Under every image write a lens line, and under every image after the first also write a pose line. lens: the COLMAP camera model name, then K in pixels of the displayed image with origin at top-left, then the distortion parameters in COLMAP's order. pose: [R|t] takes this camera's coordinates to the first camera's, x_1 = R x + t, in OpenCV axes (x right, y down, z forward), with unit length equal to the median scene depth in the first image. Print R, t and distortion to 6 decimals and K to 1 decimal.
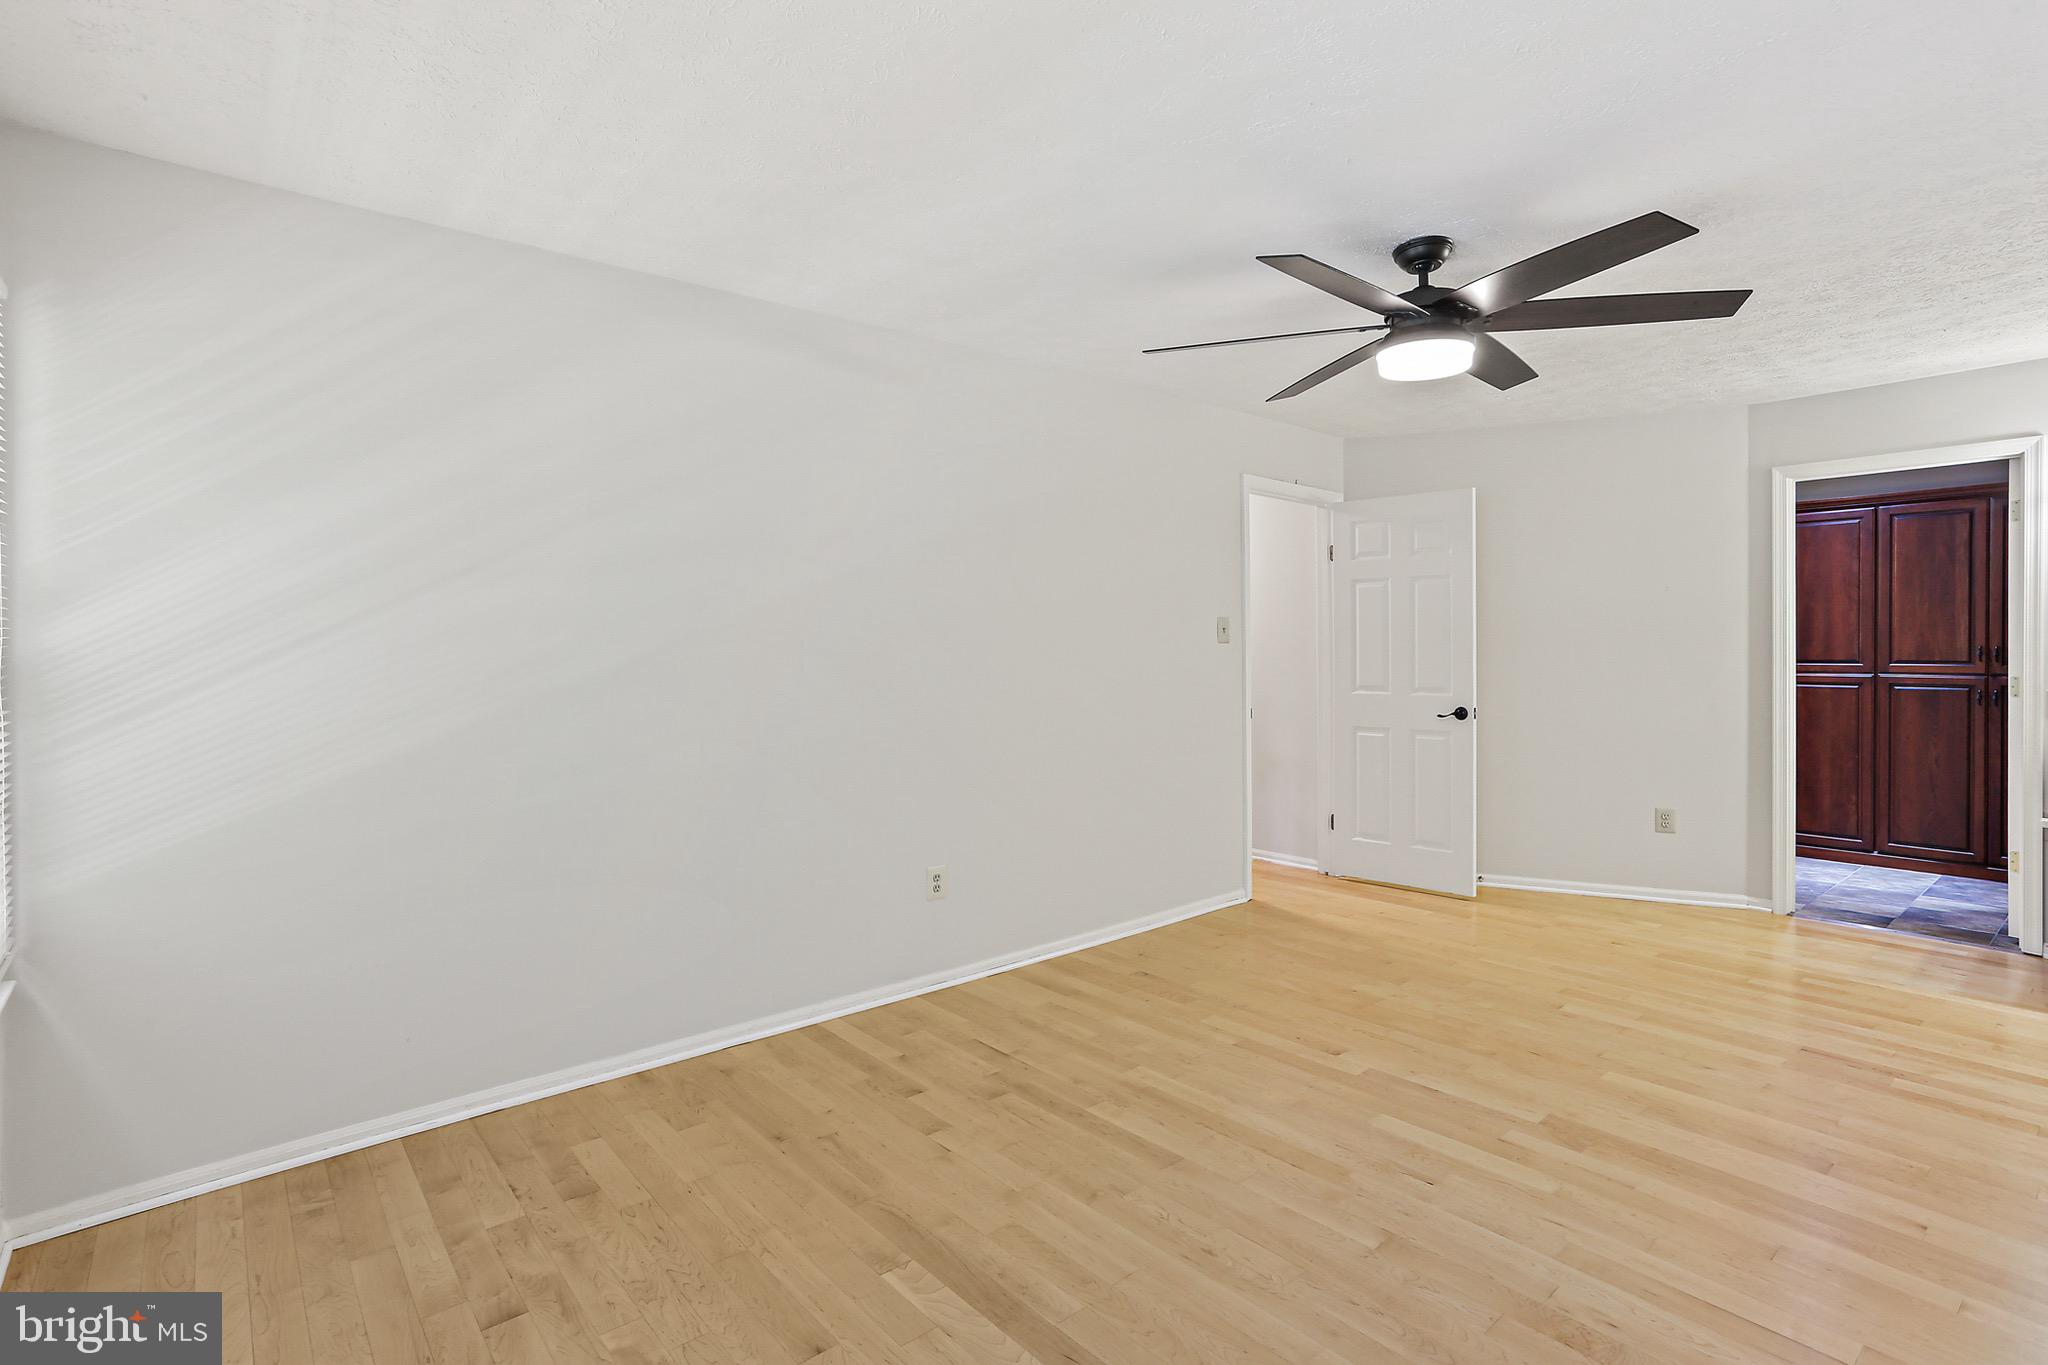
lens RADIAL K [[994.3, 0, 1021.1], [0, 994.3, 654.0], [0, 0, 1]] dist [-0.012330, 0.000608]
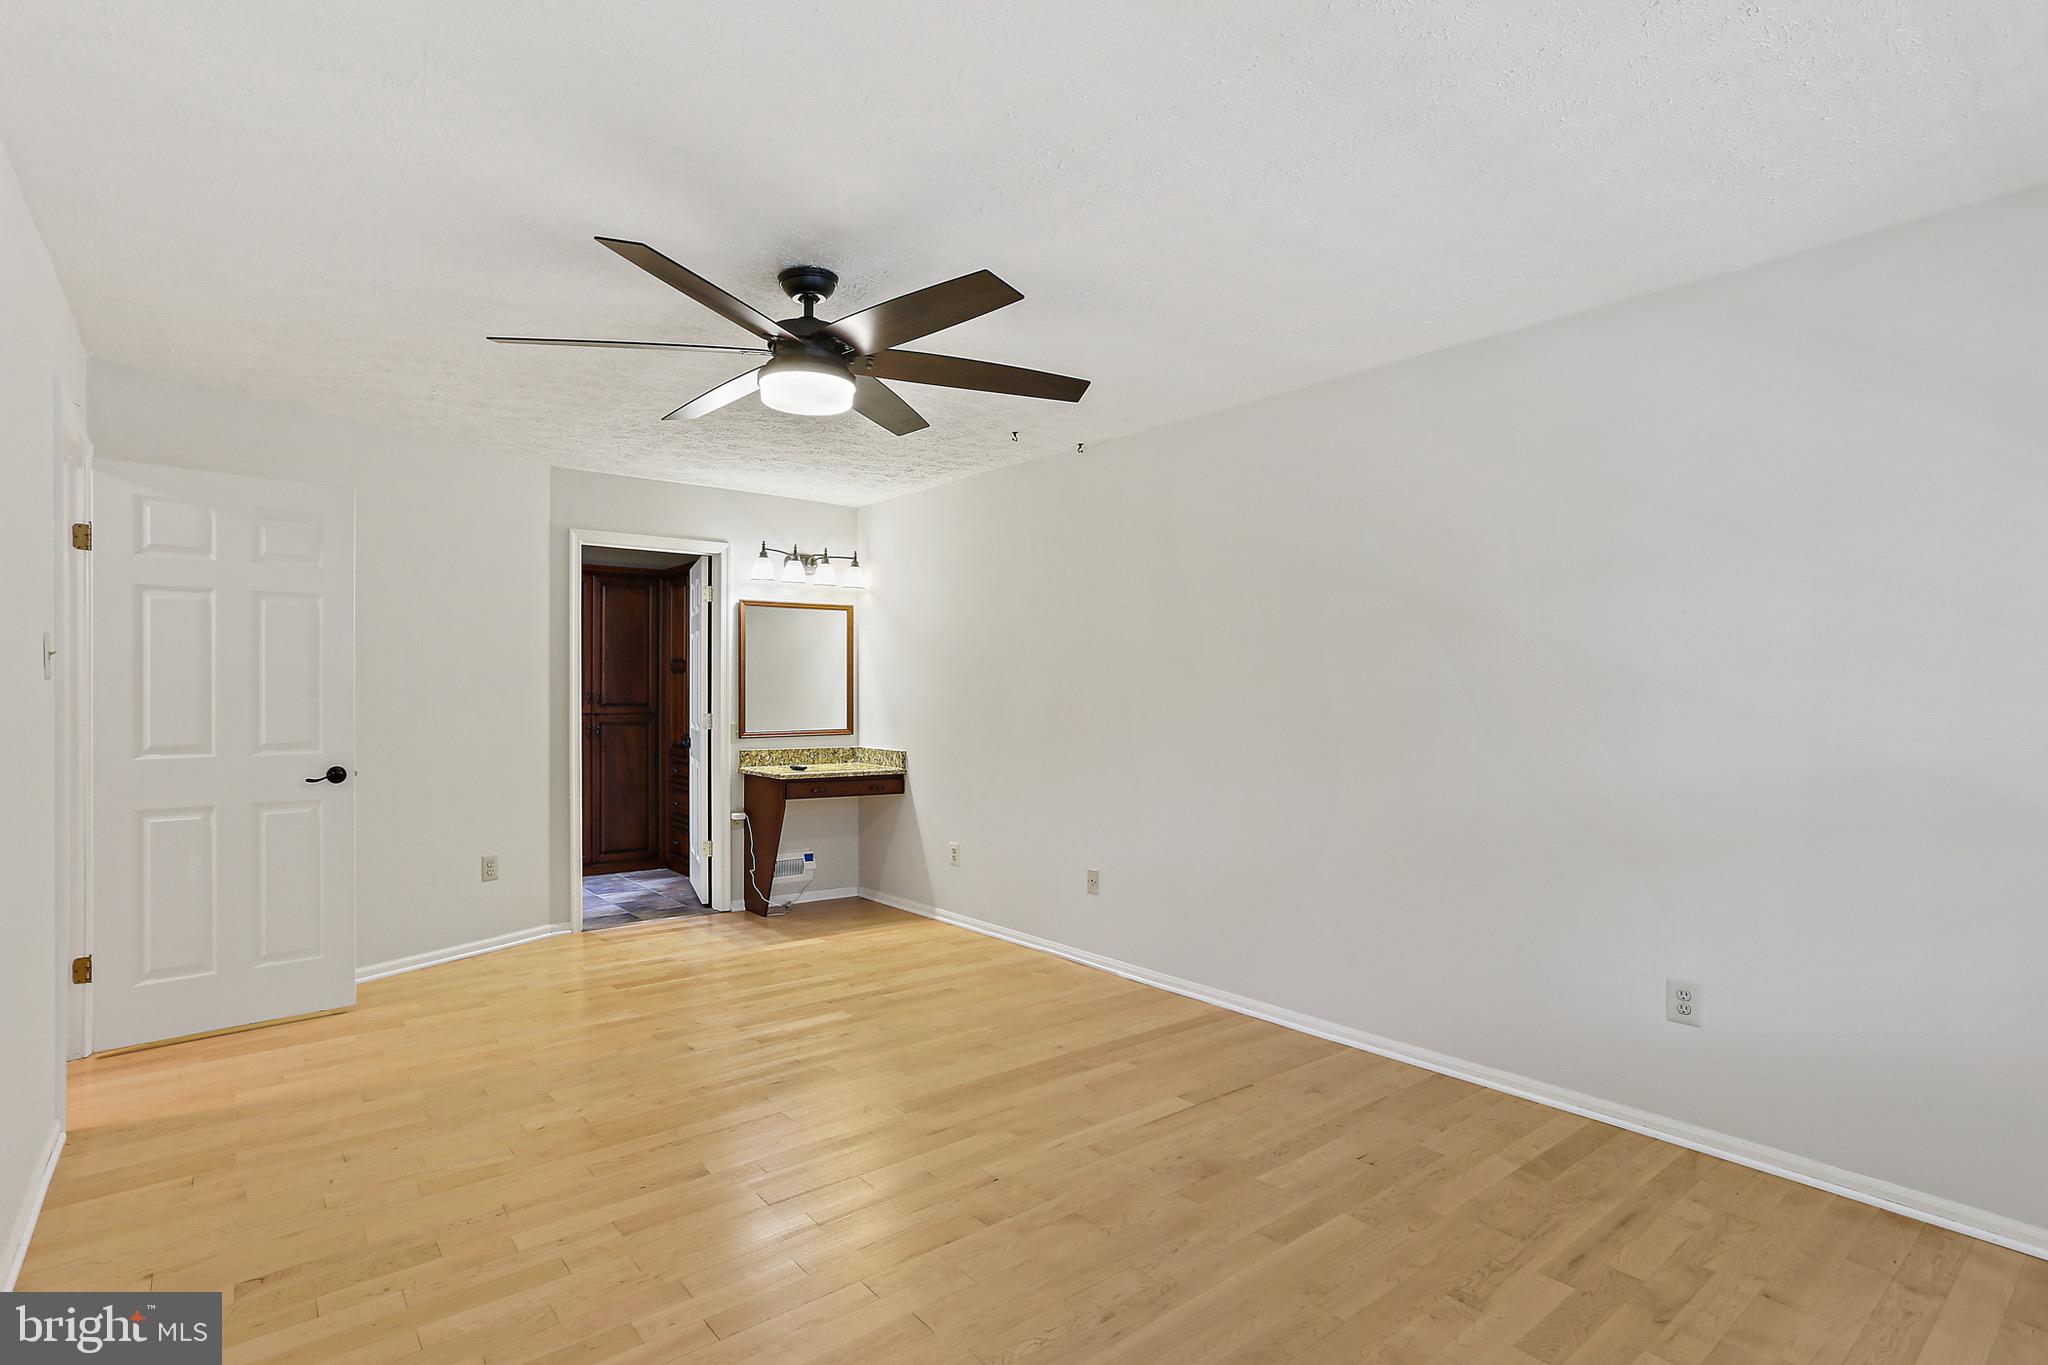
lens RADIAL K [[1017.6, 0, 1024.0], [0, 1017.6, 682.5], [0, 0, 1]] dist [-0.053074, 0.027616]
pose [[0.016489, 0.014840, 0.999754, -0.406289], [0.006308, 0.999868, -0.014946, 0.003143], [-0.999844, 0.006553, 0.016393, 0.548248]]
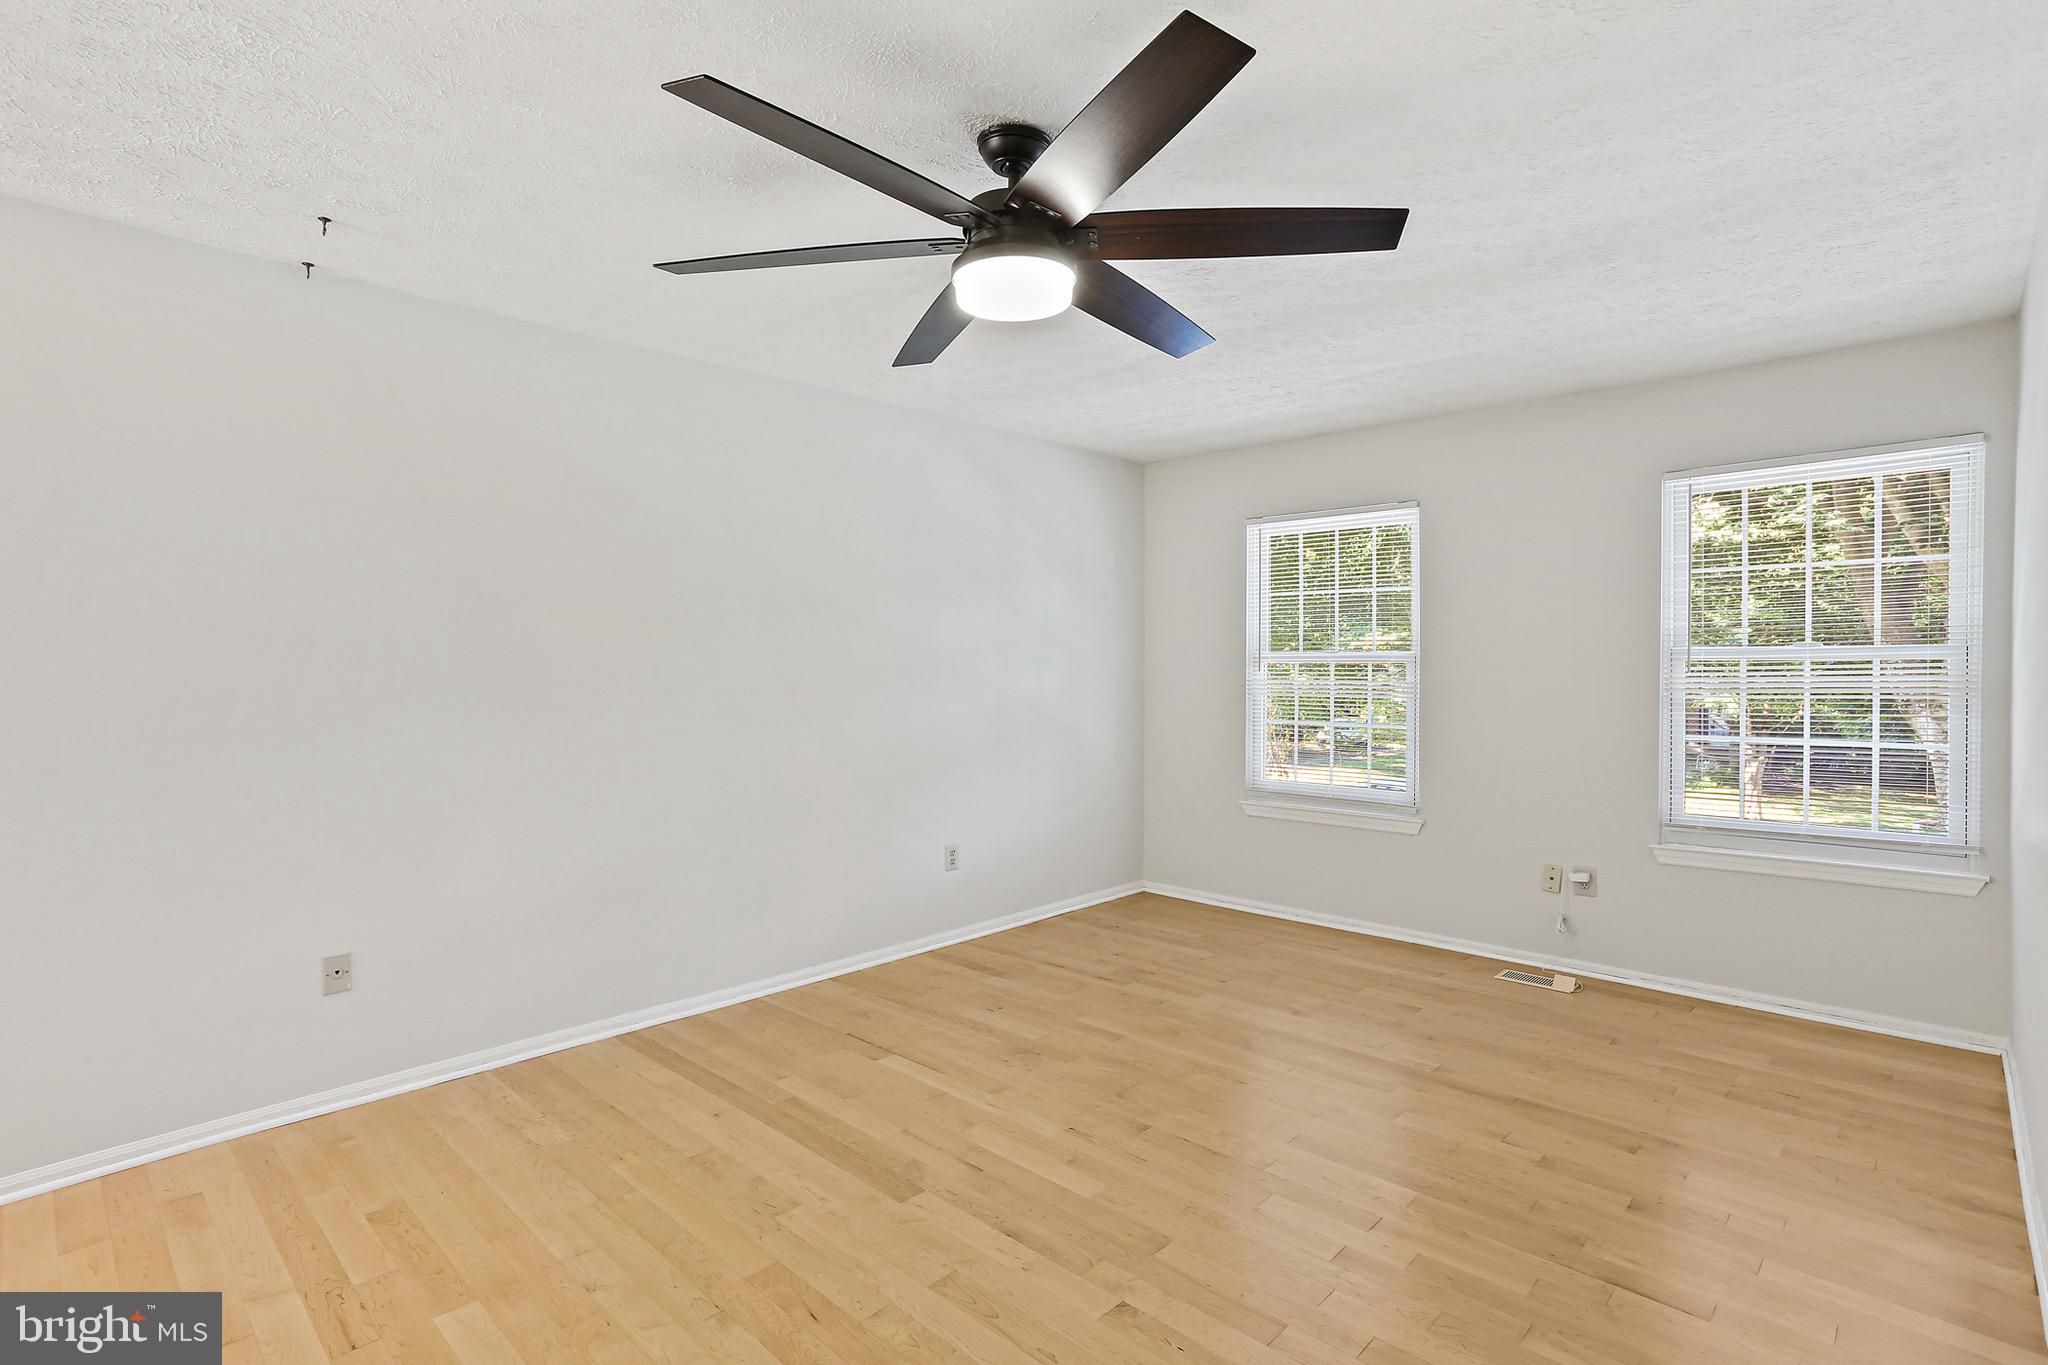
lens RADIAL K [[1017.6, 0, 1024.0], [0, 1017.6, 682.5], [0, 0, 1]] dist [-0.053074, 0.027616]
pose [[-0.992208, 0.006337, -0.124432, 0.352087], [0.003018, 0.999635, 0.026838, -0.009938], [0.124556, 0.026254, -0.991865, 1.241073]]
